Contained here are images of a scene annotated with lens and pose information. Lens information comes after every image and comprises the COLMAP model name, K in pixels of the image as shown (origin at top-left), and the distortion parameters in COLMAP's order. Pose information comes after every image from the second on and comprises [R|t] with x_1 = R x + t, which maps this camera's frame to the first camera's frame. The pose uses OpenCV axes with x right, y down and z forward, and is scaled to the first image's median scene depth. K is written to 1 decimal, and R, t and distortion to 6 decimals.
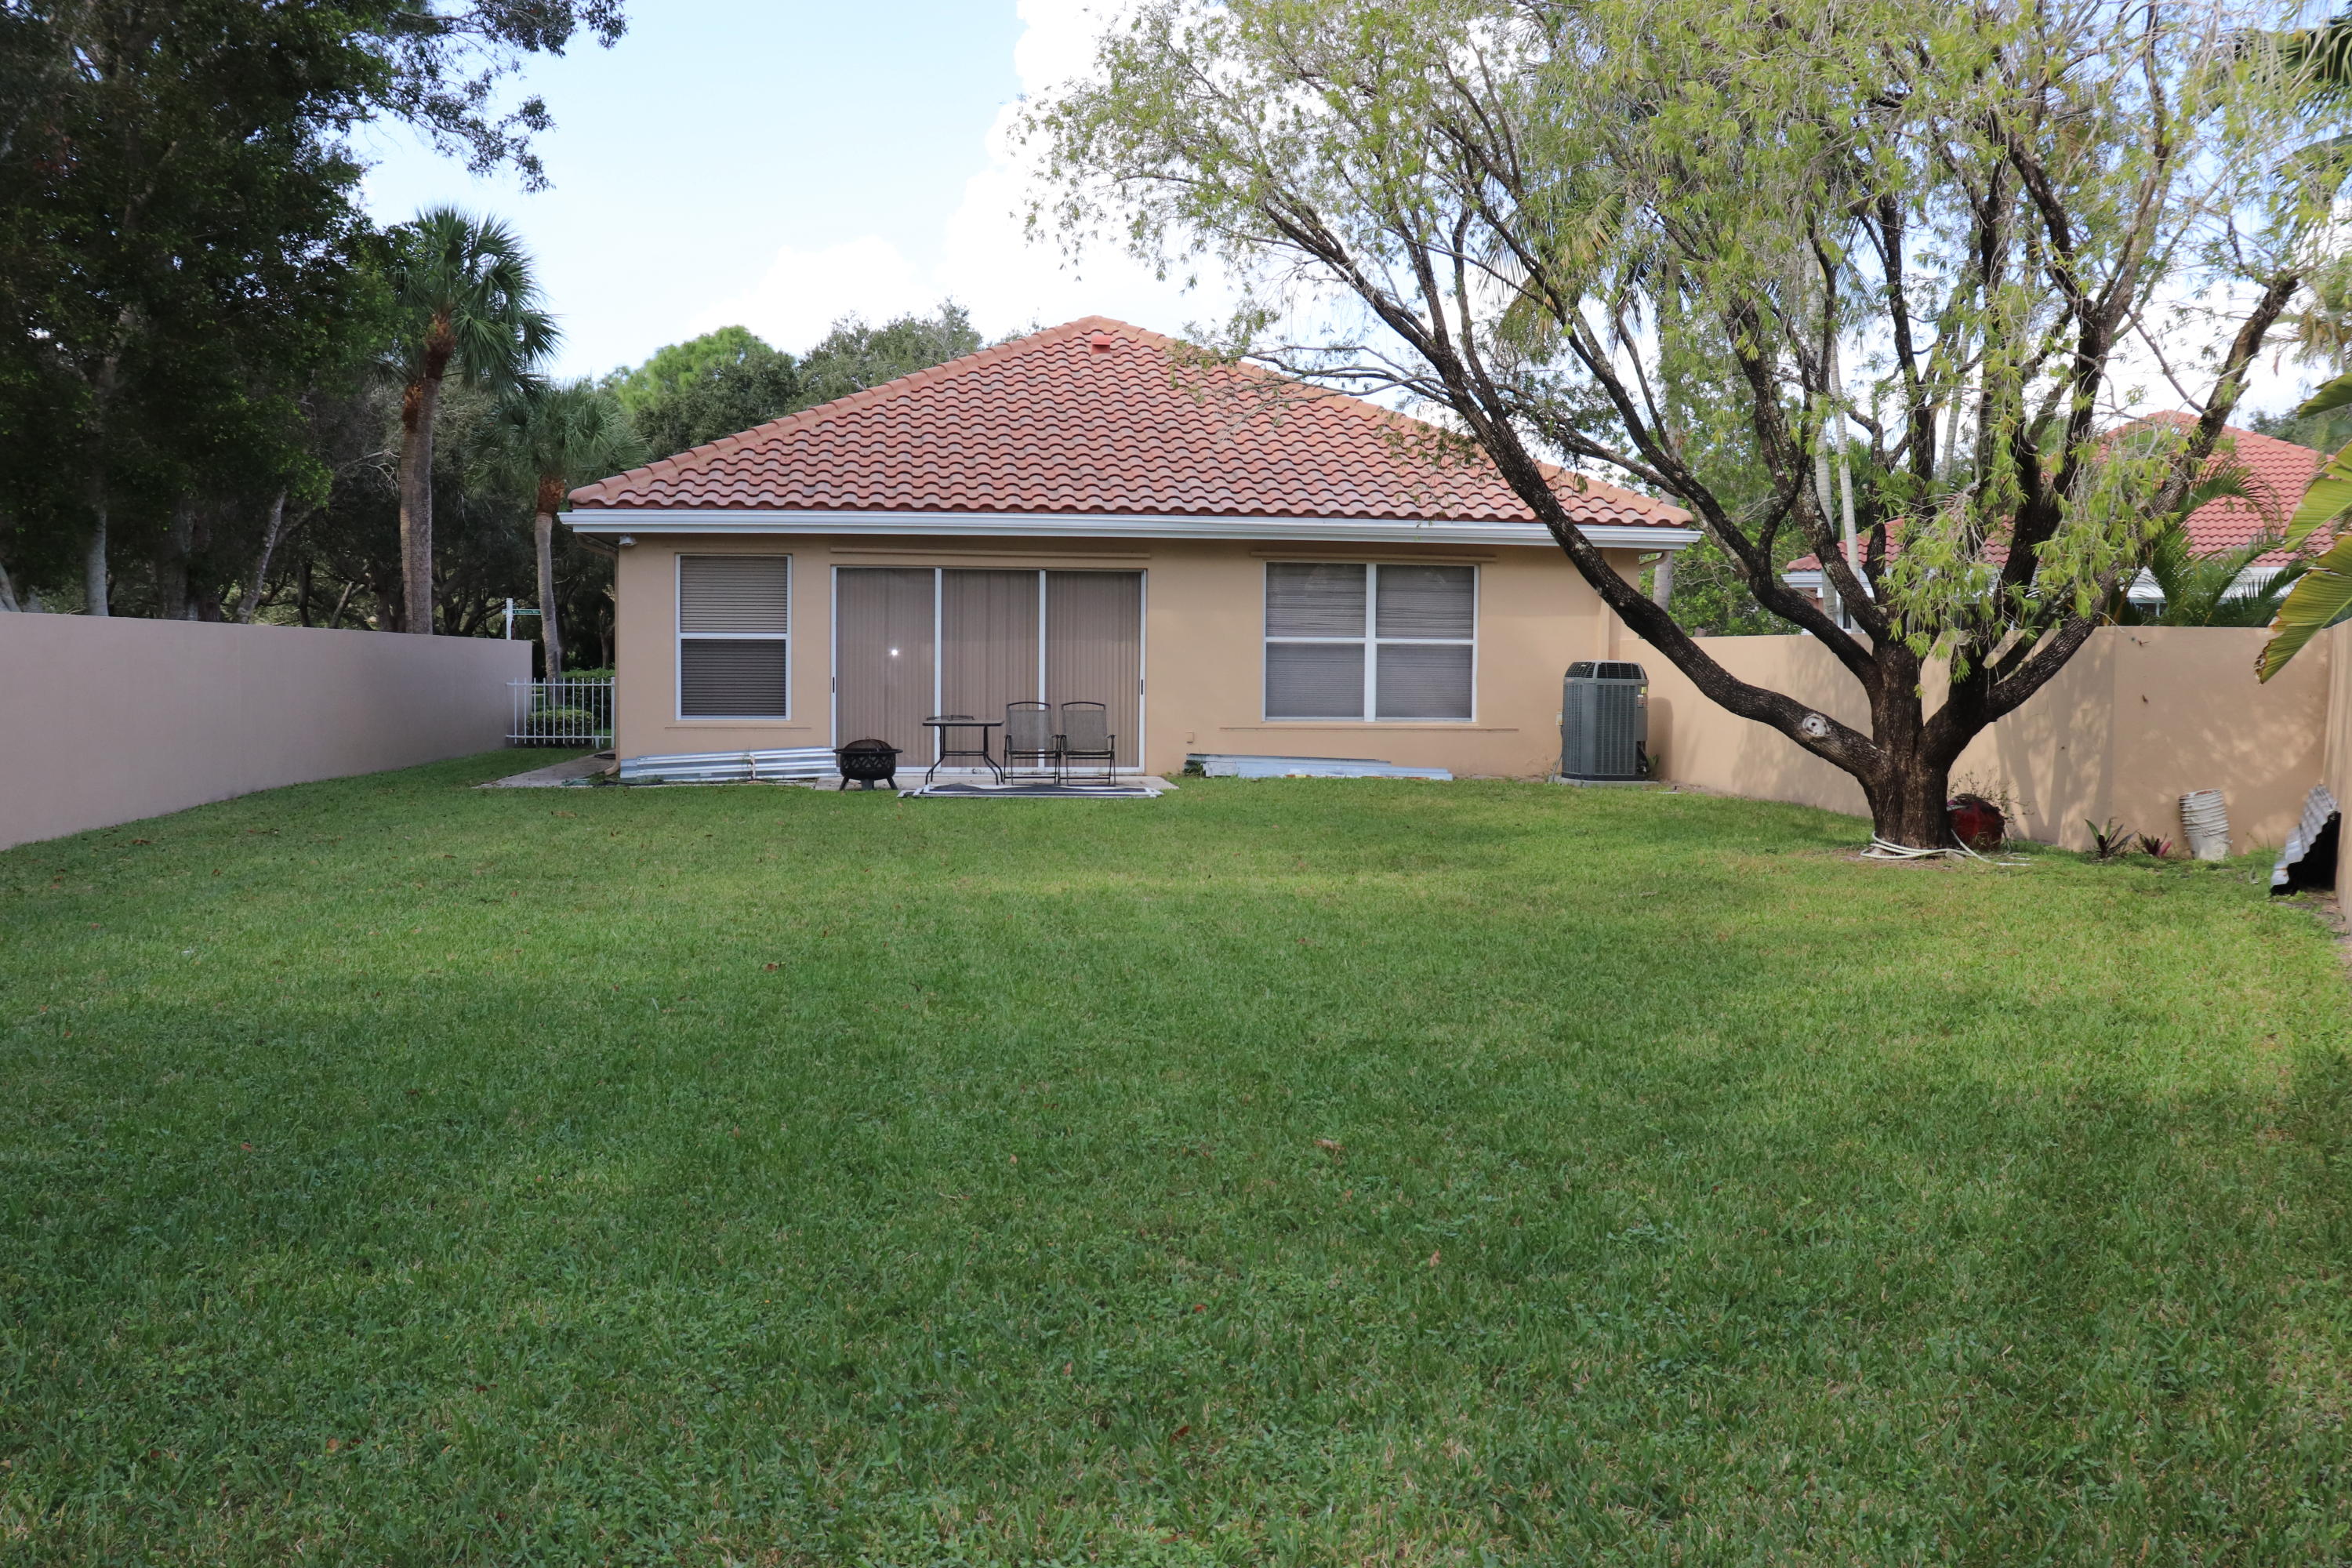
lens RADIAL K [[1959.4, 0, 1176.0], [0, 1959.4, 784.0], [0, 0, 1]] dist [-0.191597, 0.172563]
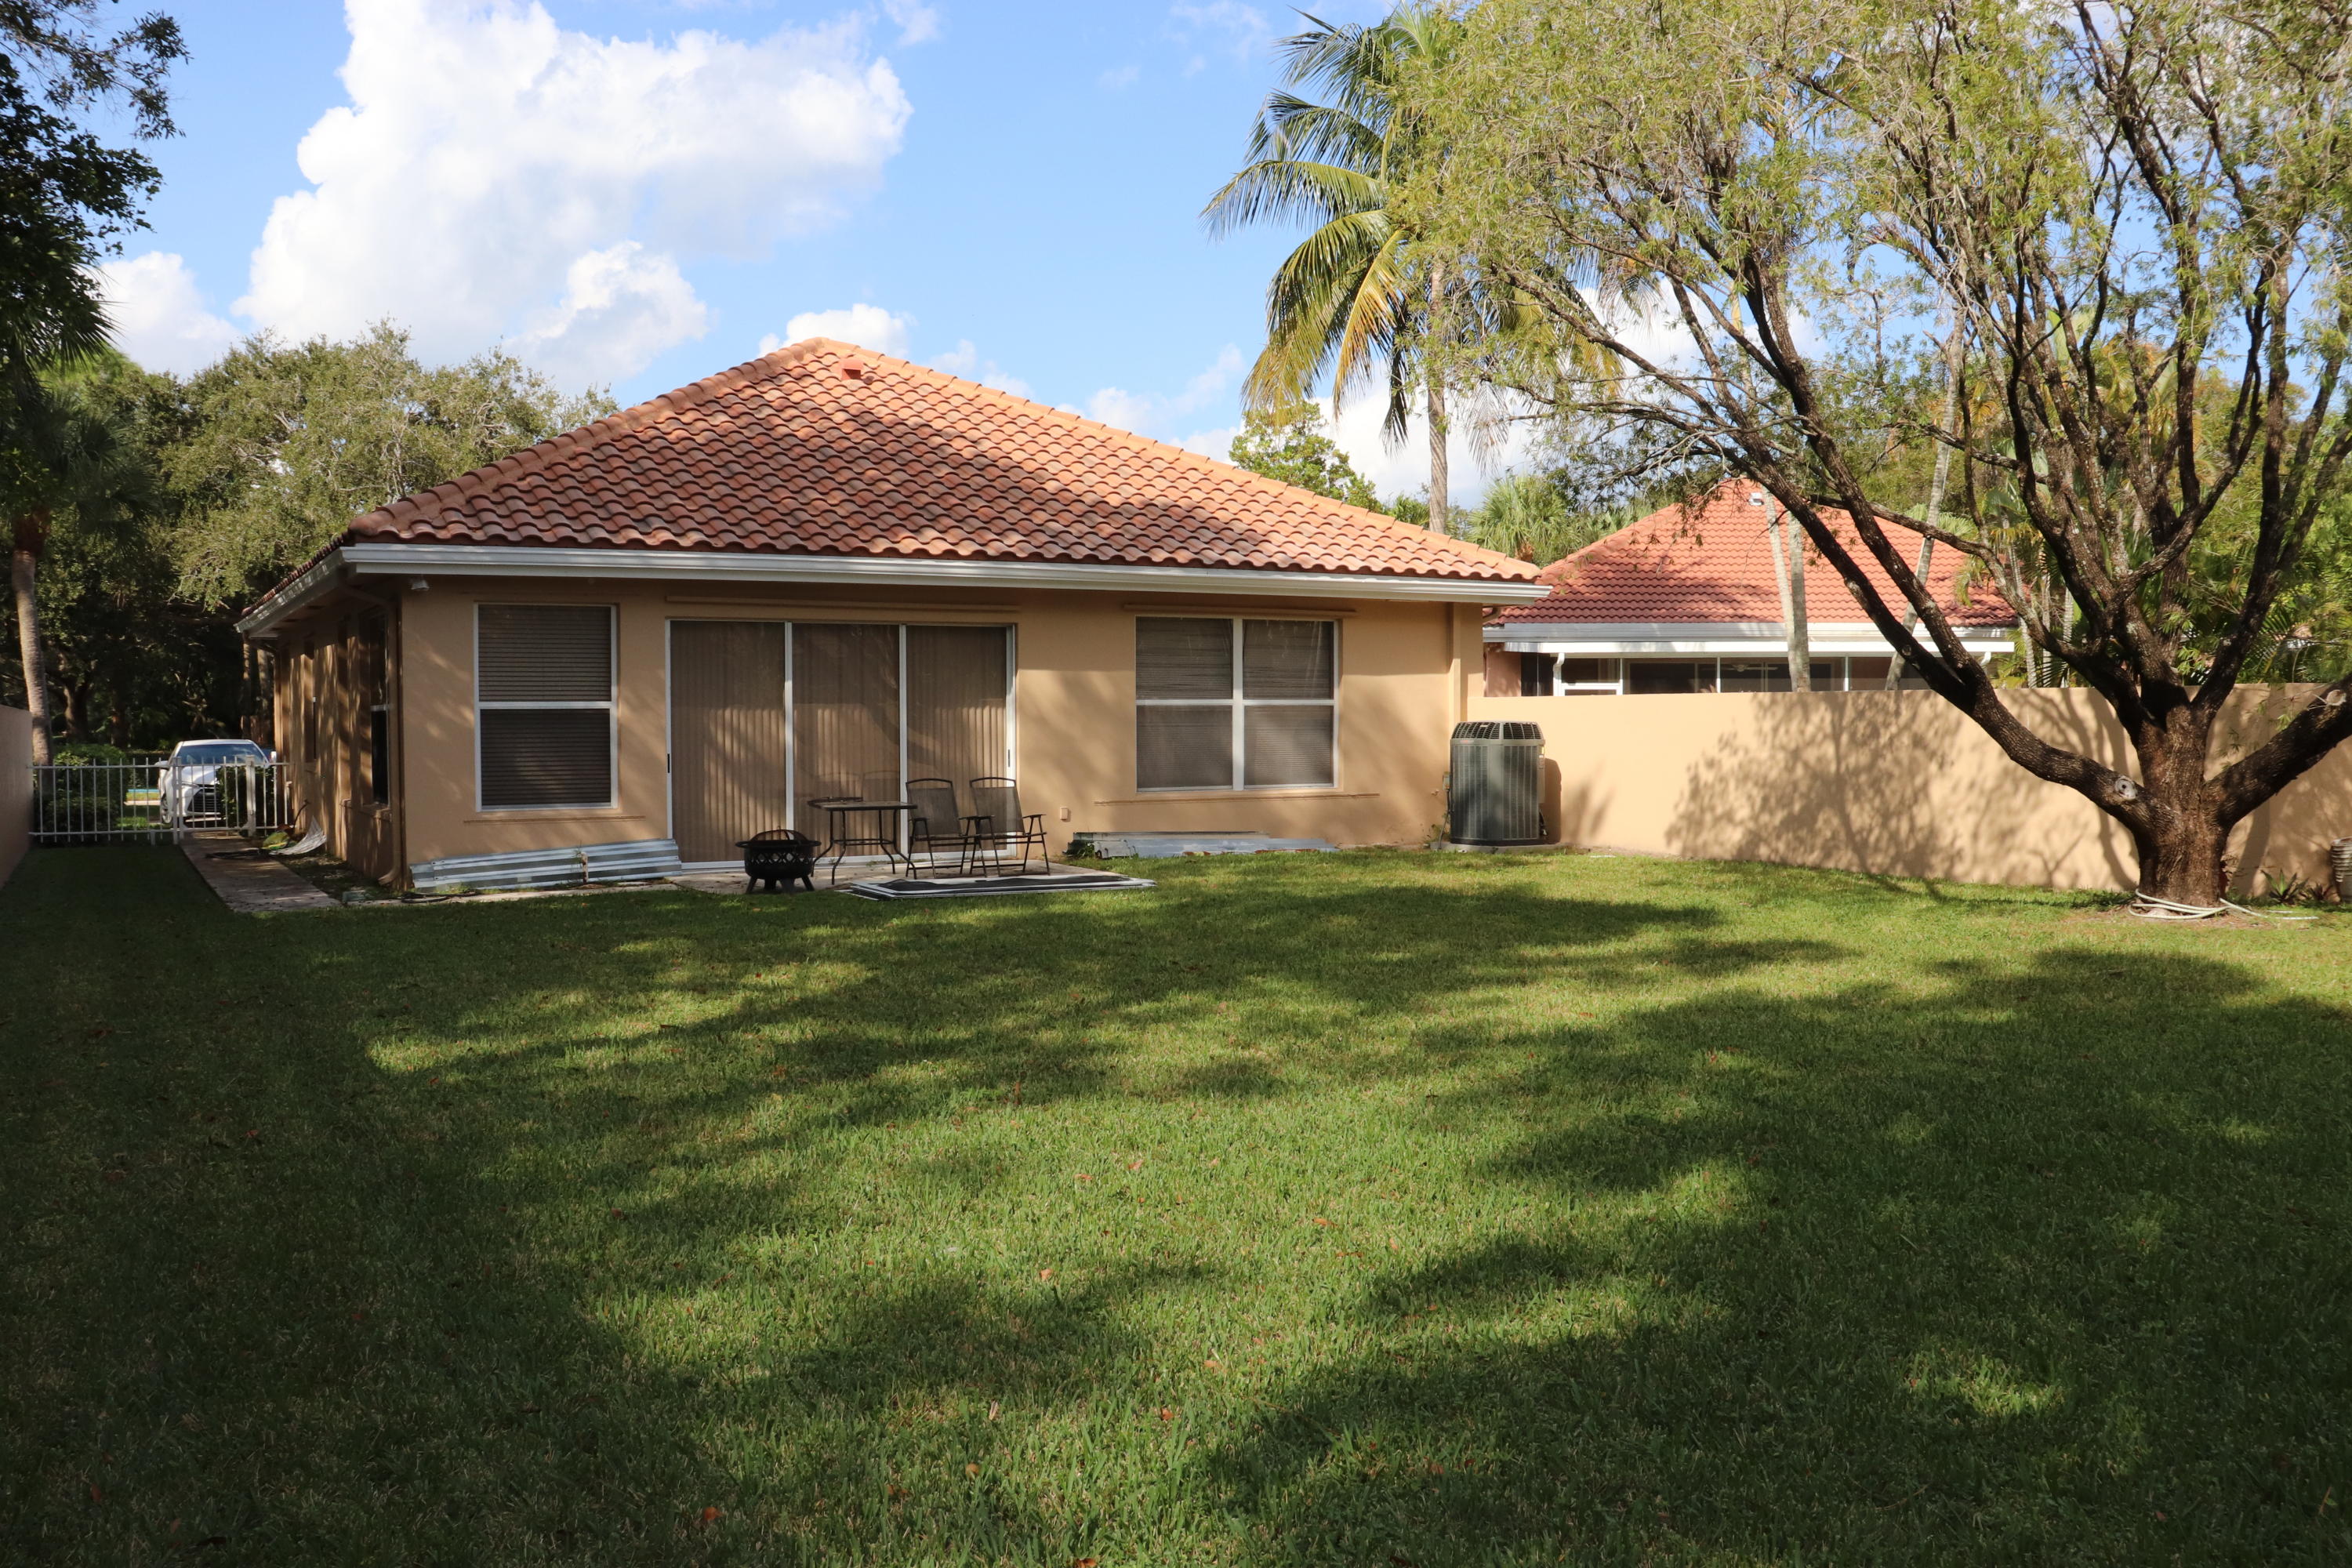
lens RADIAL K [[1959.4, 0, 1176.0], [0, 1959.4, 784.0], [0, 0, 1]] dist [-0.191597, 0.172563]
pose [[0.926211, -0.025501, 0.376142, -0.279156], [0.035774, 0.999153, -0.020350, -0.017333], [-0.375304, 0.032305, 0.926338, 0.158212]]
